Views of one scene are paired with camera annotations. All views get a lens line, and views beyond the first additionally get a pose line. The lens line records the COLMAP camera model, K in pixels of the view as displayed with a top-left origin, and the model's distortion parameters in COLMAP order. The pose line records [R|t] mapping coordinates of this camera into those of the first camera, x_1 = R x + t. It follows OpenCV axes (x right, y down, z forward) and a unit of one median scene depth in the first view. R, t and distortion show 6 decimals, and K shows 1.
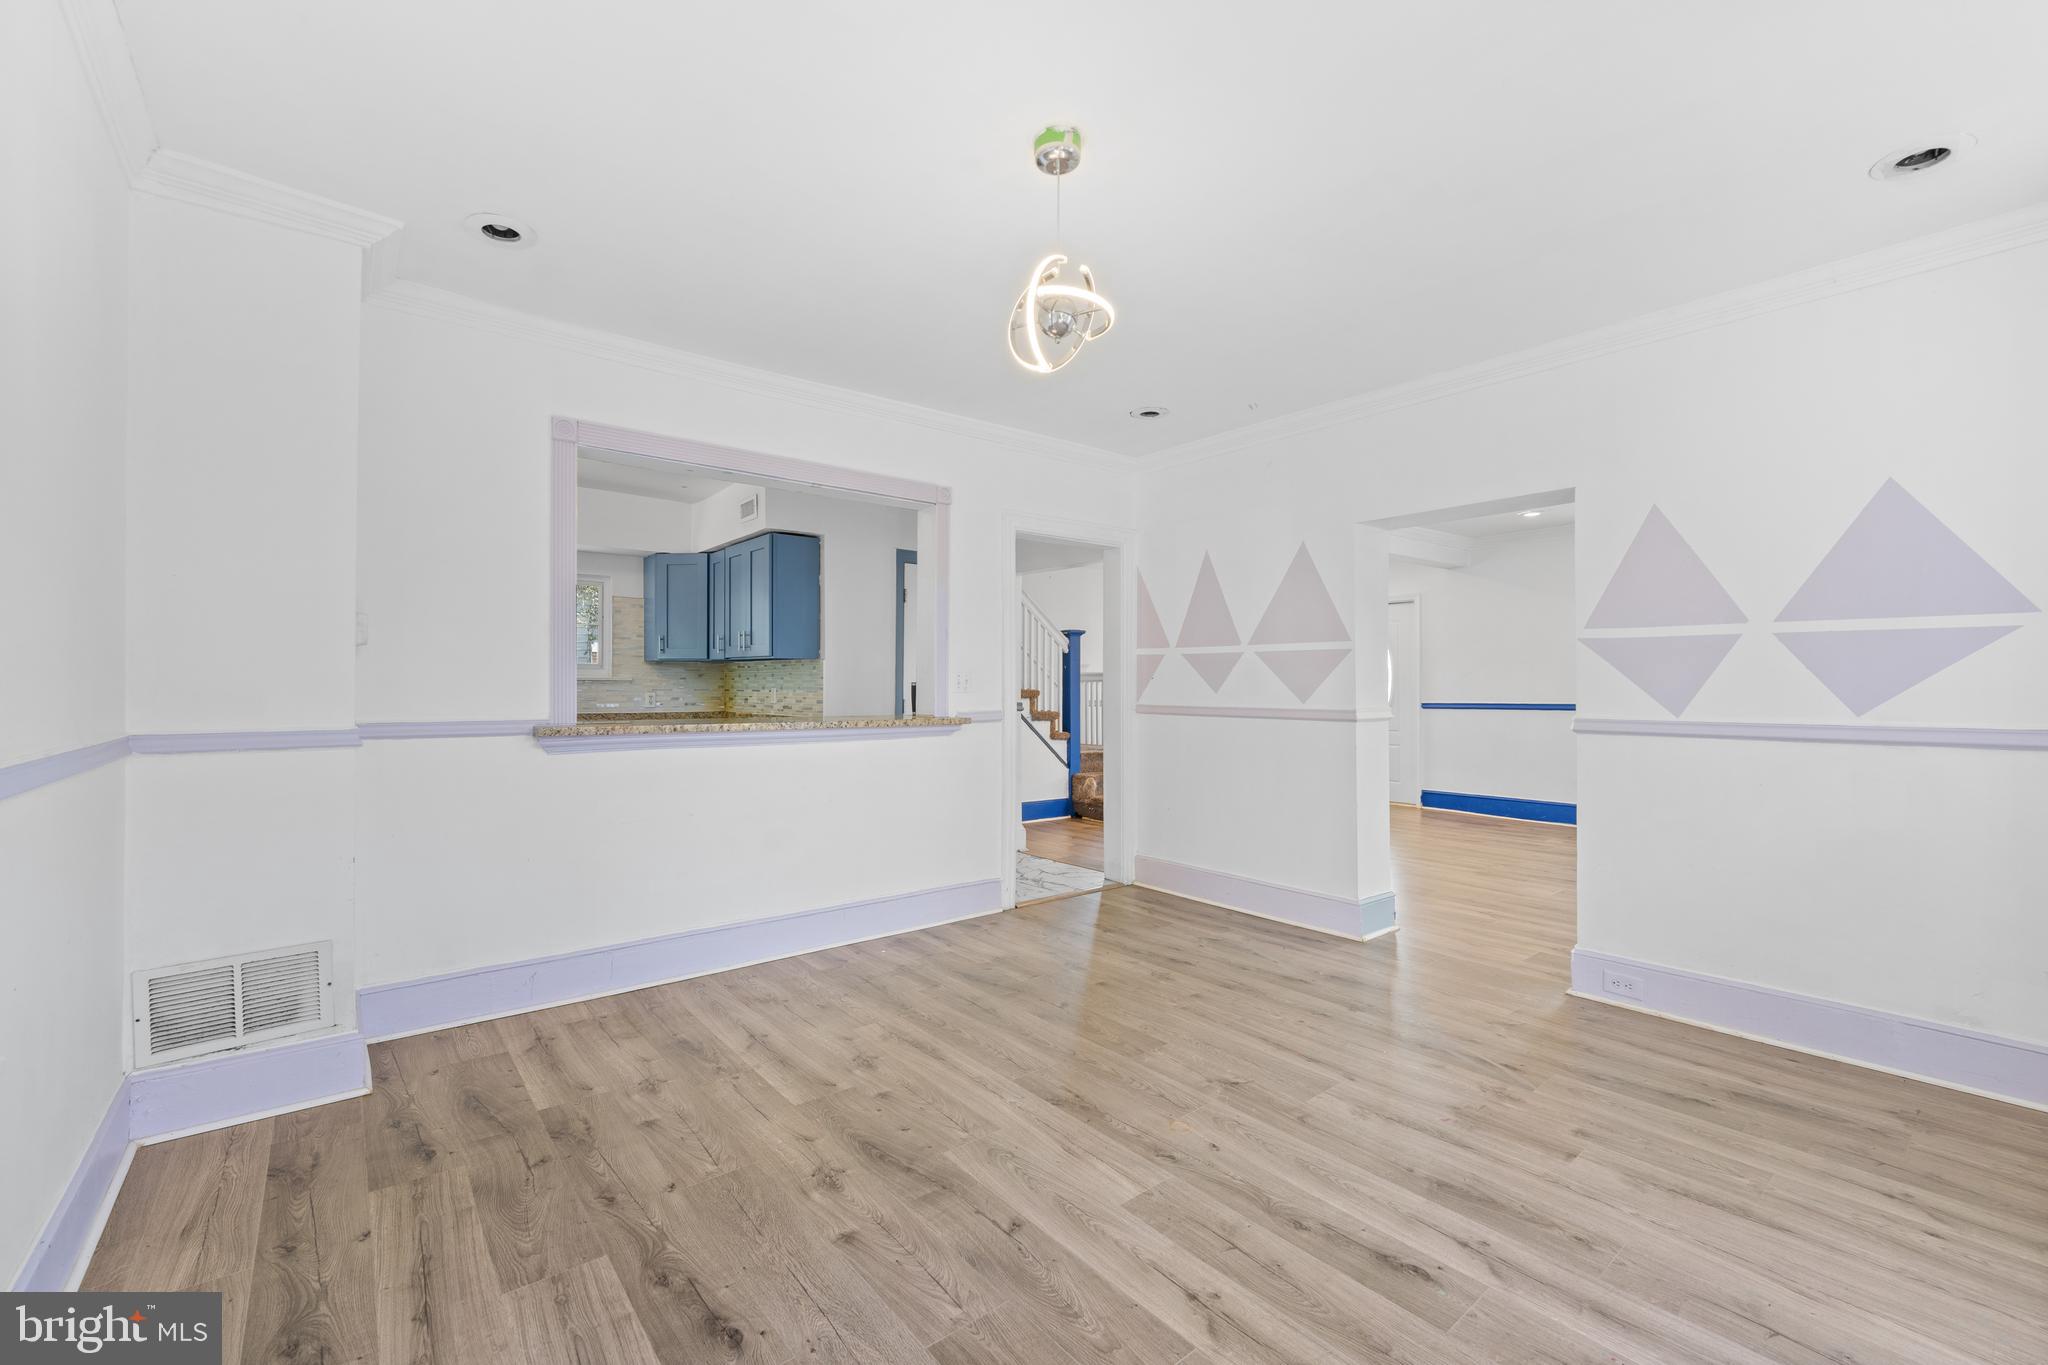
lens RADIAL K [[846.2, 0, 1026.0], [0, 846.2, 688.9], [0, 0, 1]] dist [-0.000242, -0.000029]
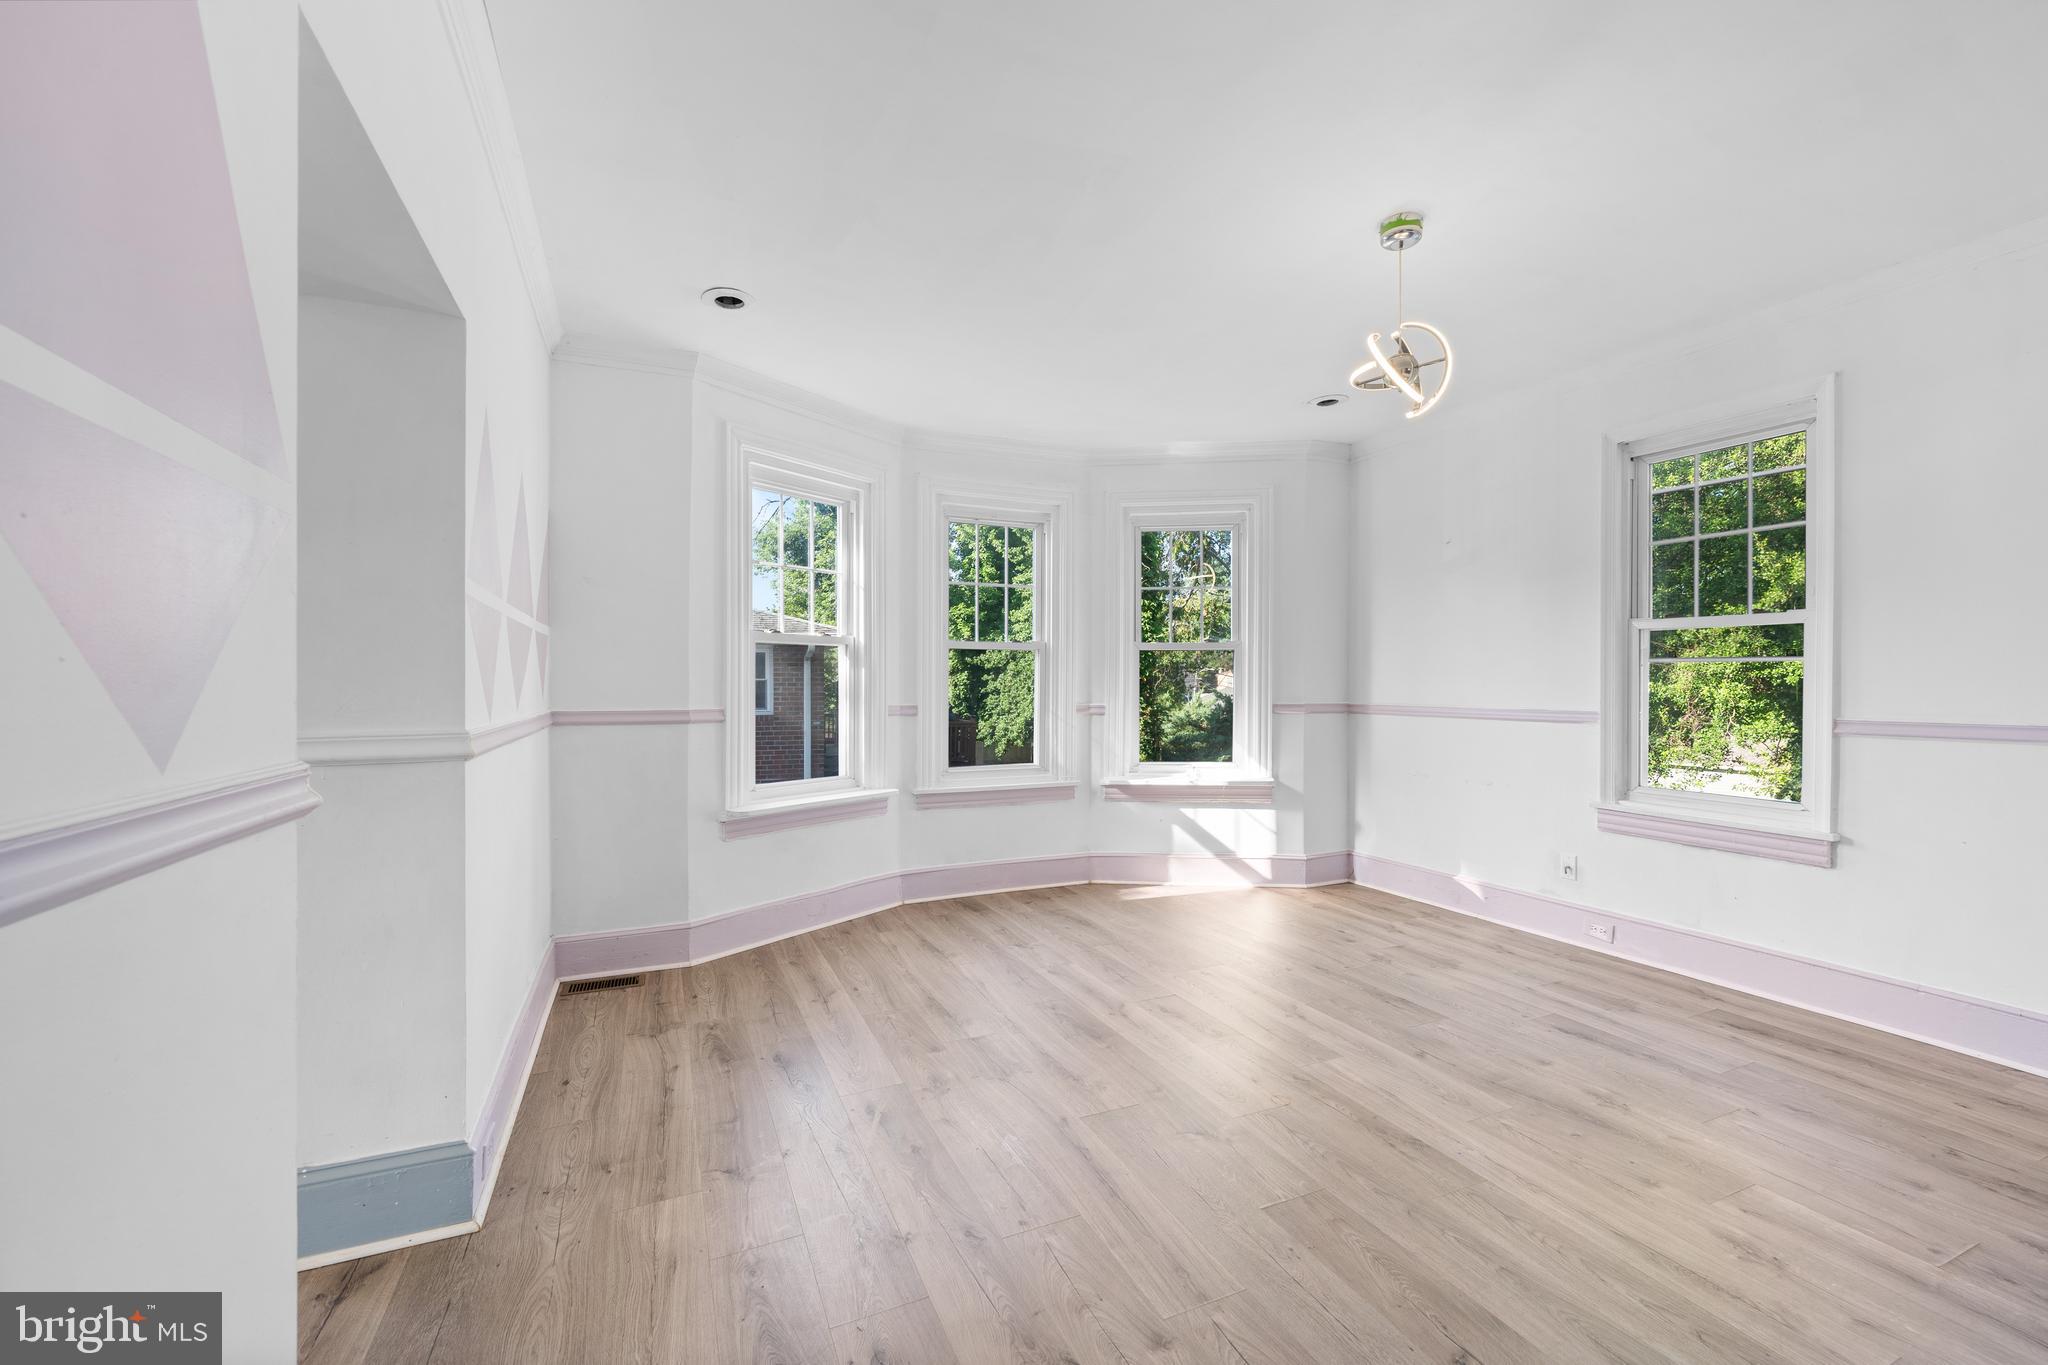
lens RADIAL K [[846.2, 0, 1026.0], [0, 846.2, 688.9], [0, 0, 1]] dist [-0.000242, -0.000029]
pose [[-0.966825, -0.004185, 0.255406, 0.228042], [-0.001855, 0.999954, 0.009362, -0.000689], [-0.255434, 0.008578, -0.966789, 2.150646]]
